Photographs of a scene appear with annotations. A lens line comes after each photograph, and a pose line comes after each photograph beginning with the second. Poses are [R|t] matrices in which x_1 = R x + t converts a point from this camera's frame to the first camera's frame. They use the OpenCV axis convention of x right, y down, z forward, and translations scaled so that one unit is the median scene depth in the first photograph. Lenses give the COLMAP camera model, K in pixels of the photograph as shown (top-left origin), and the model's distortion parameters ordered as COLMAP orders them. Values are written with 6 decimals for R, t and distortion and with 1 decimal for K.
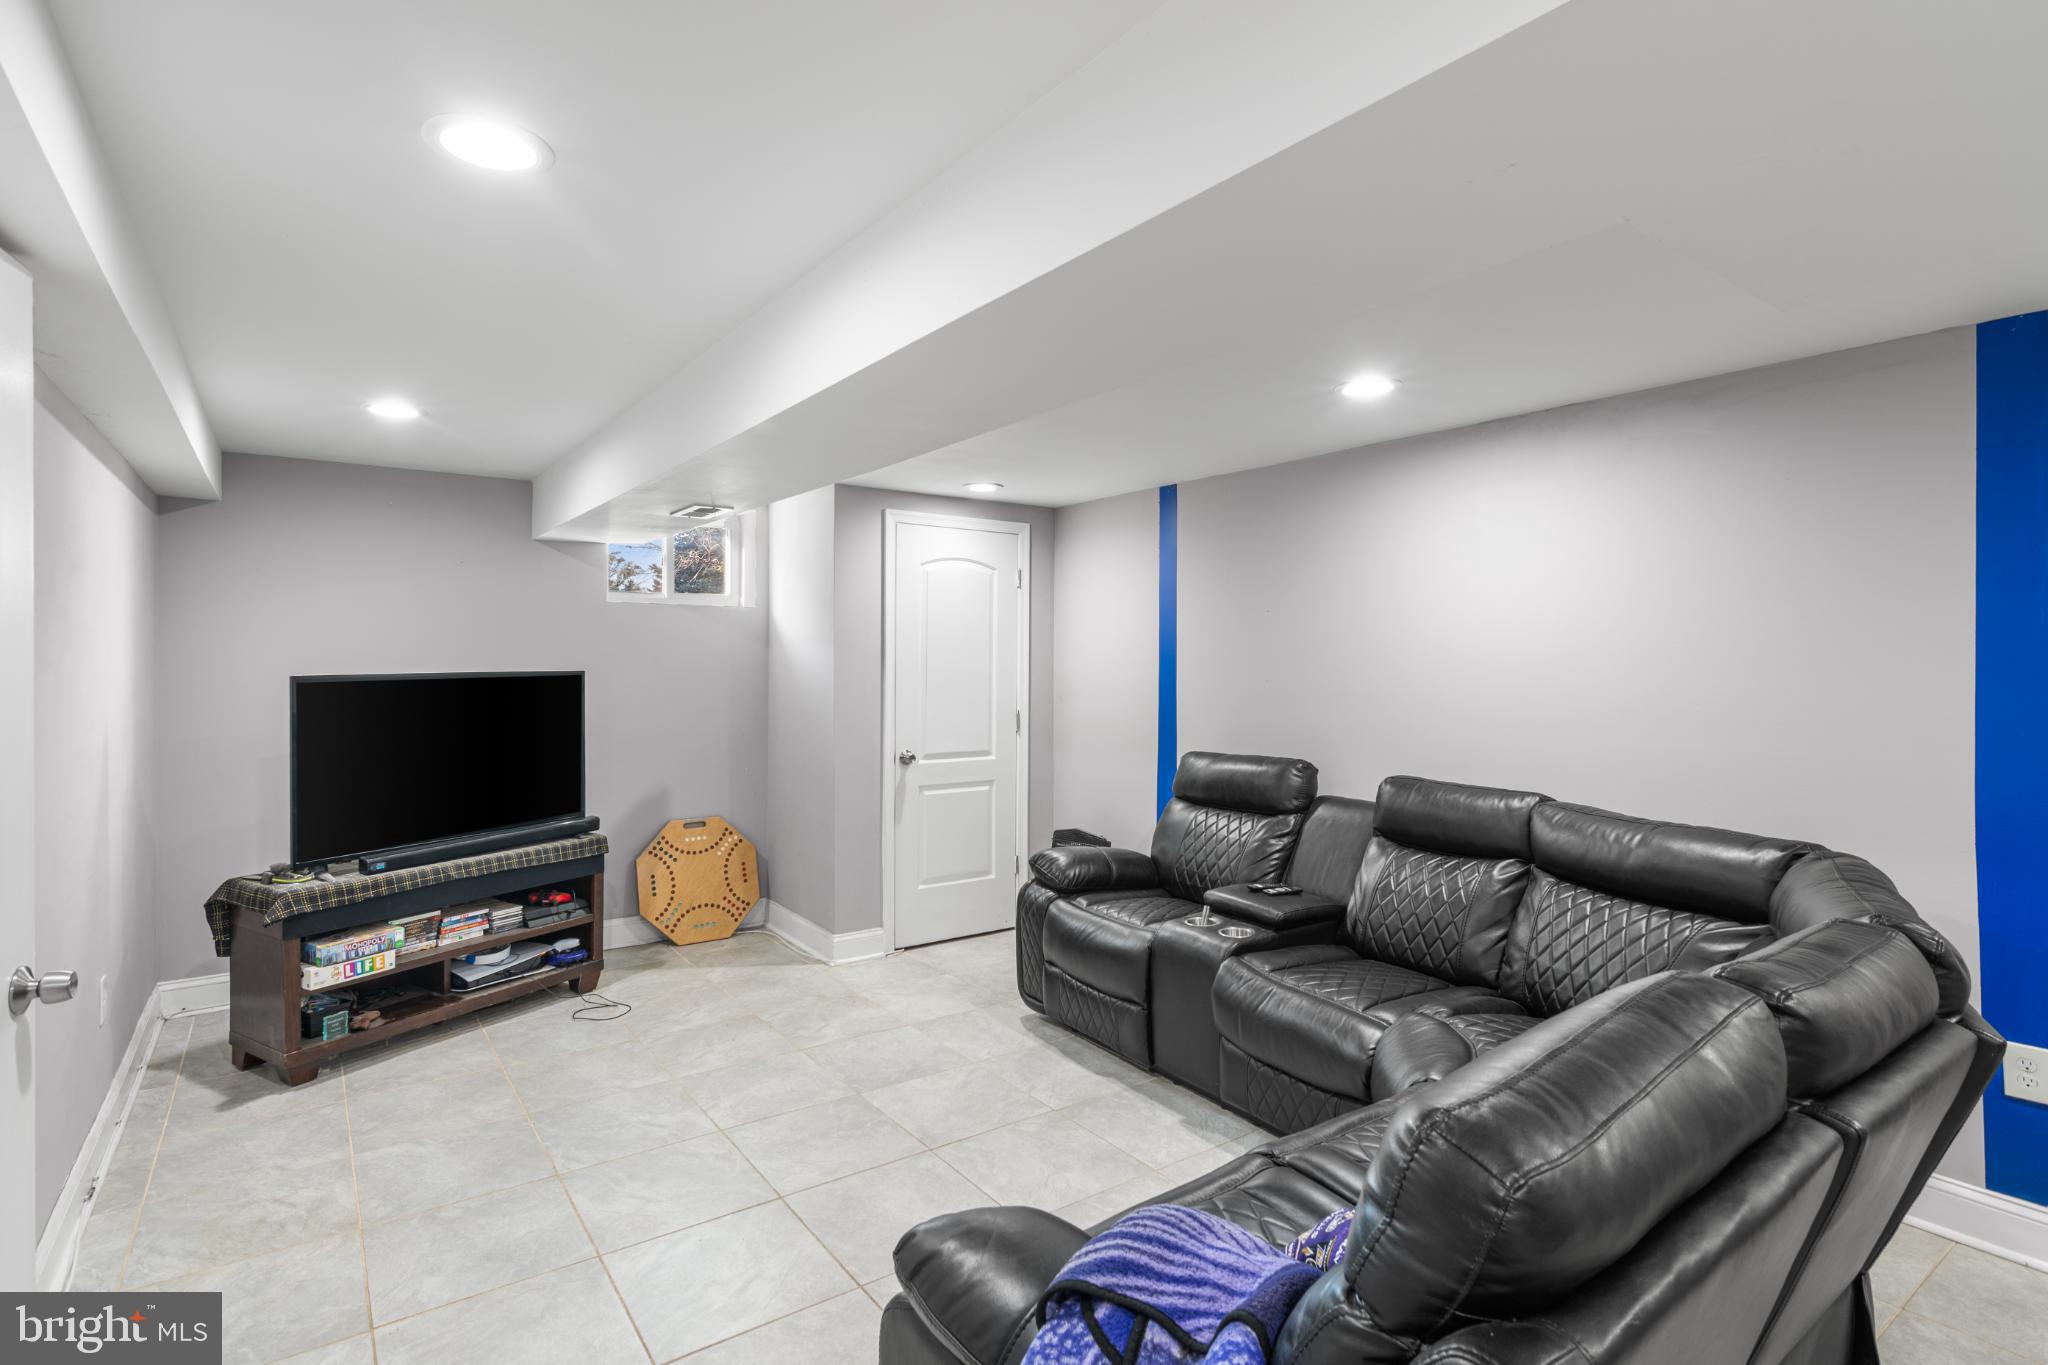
lens RADIAL K [[1003.0, 0, 1030.5], [0, 1003.0, 668.4], [0, 0, 1]] dist [-0.010922, -0.002885]
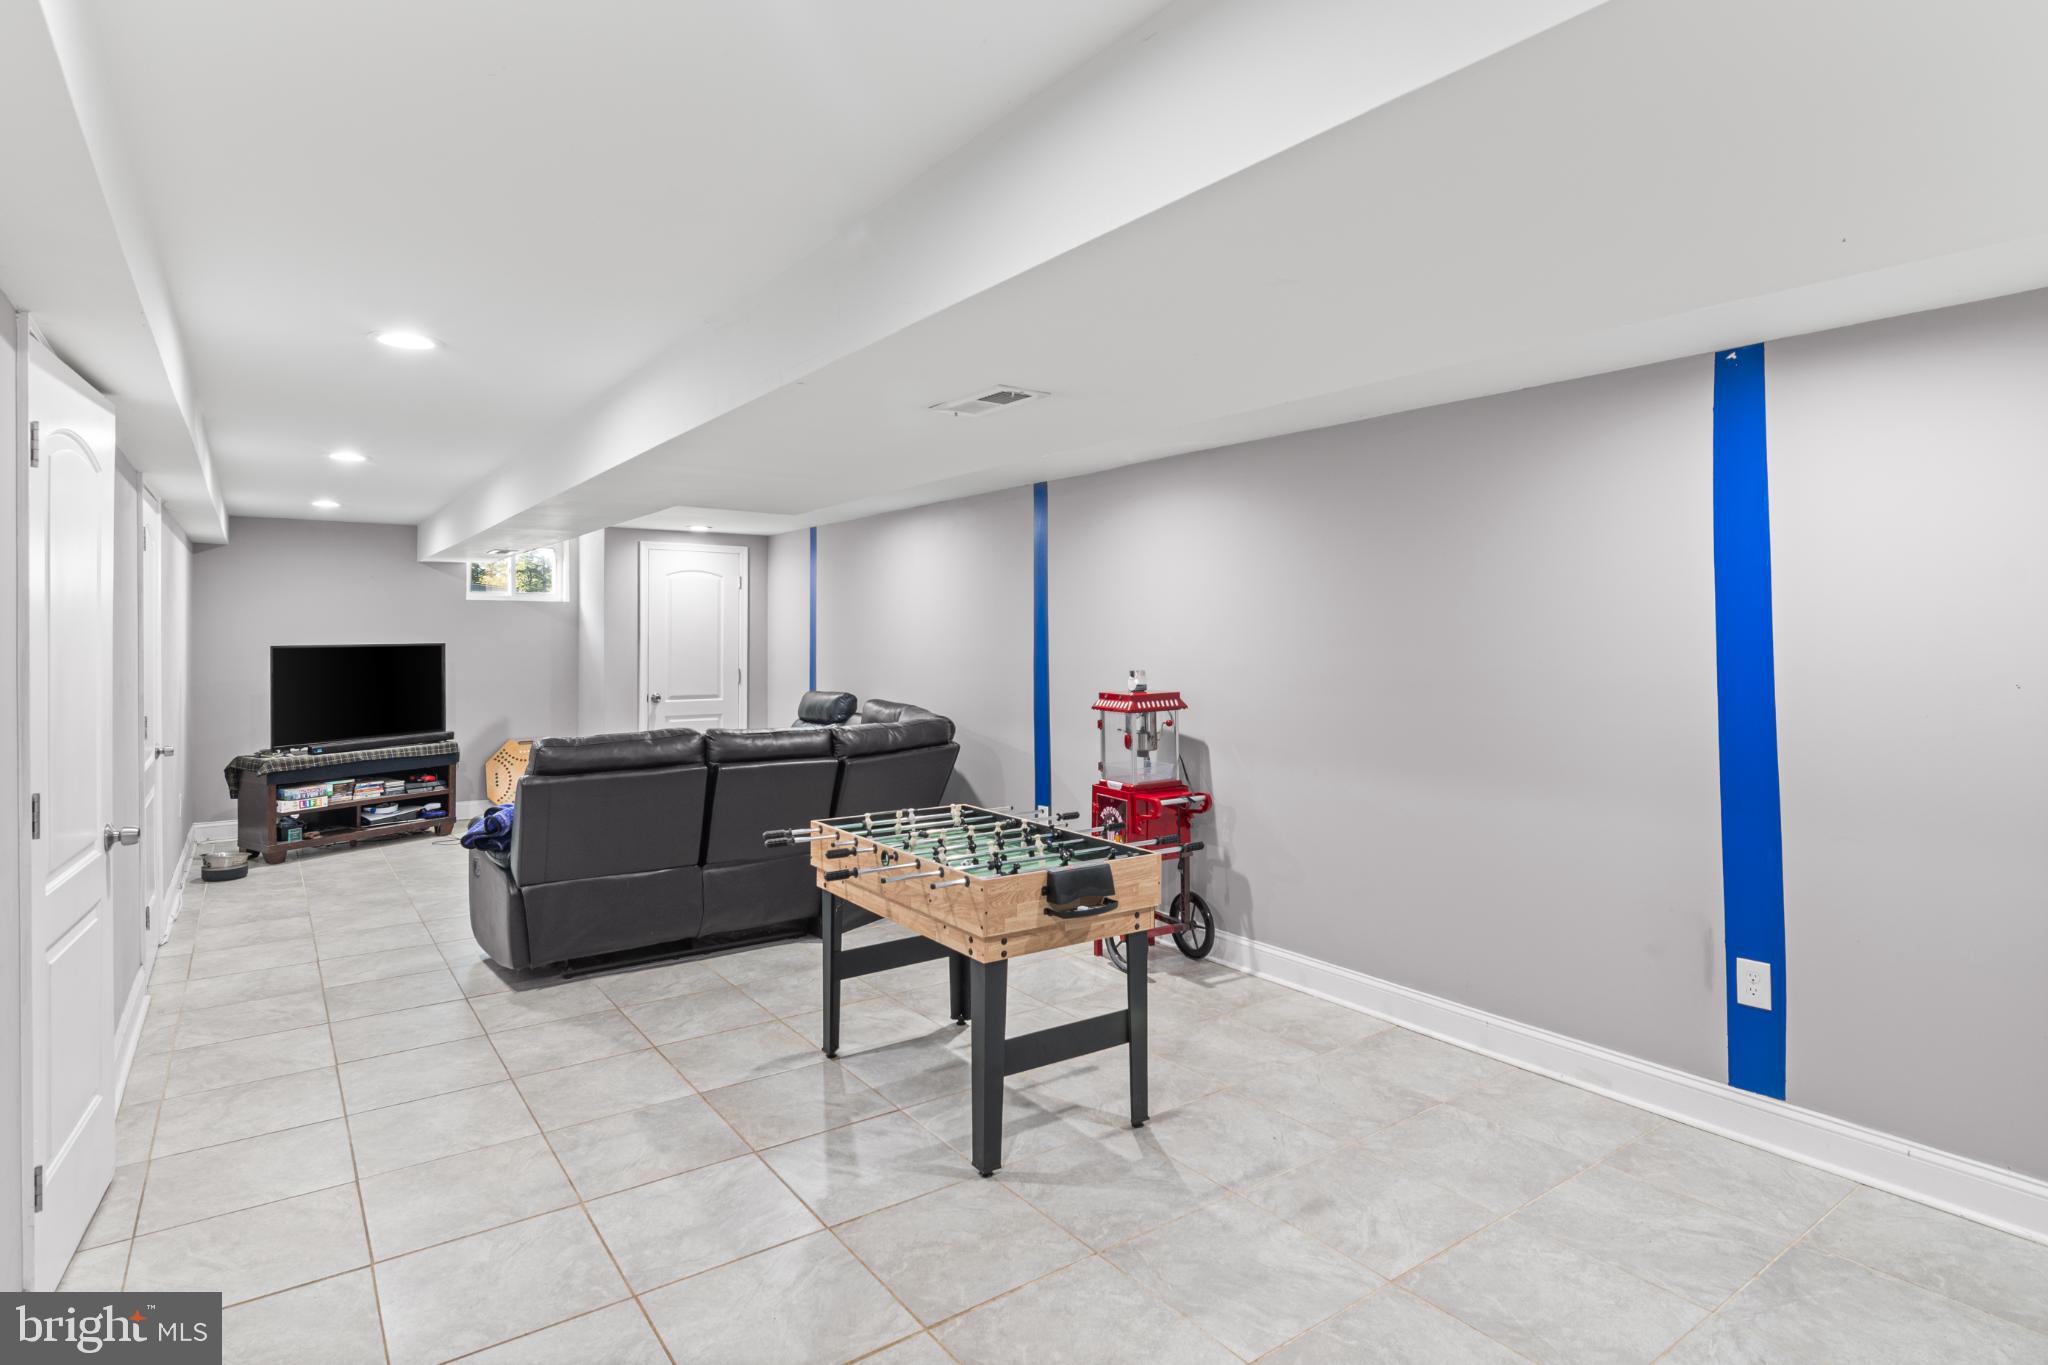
lens RADIAL K [[1045.0, 0, 1047.9], [0, 1045.0, 641.6], [0, 0, 1]] dist [-0.034208, 0.003562]
pose [[0.999946, 0.000685, 0.010405, 0.598163], [-0.000735, 0.999988, 0.004761, -0.010690], [-0.010401, -0.004768, 0.999935, -0.807784]]
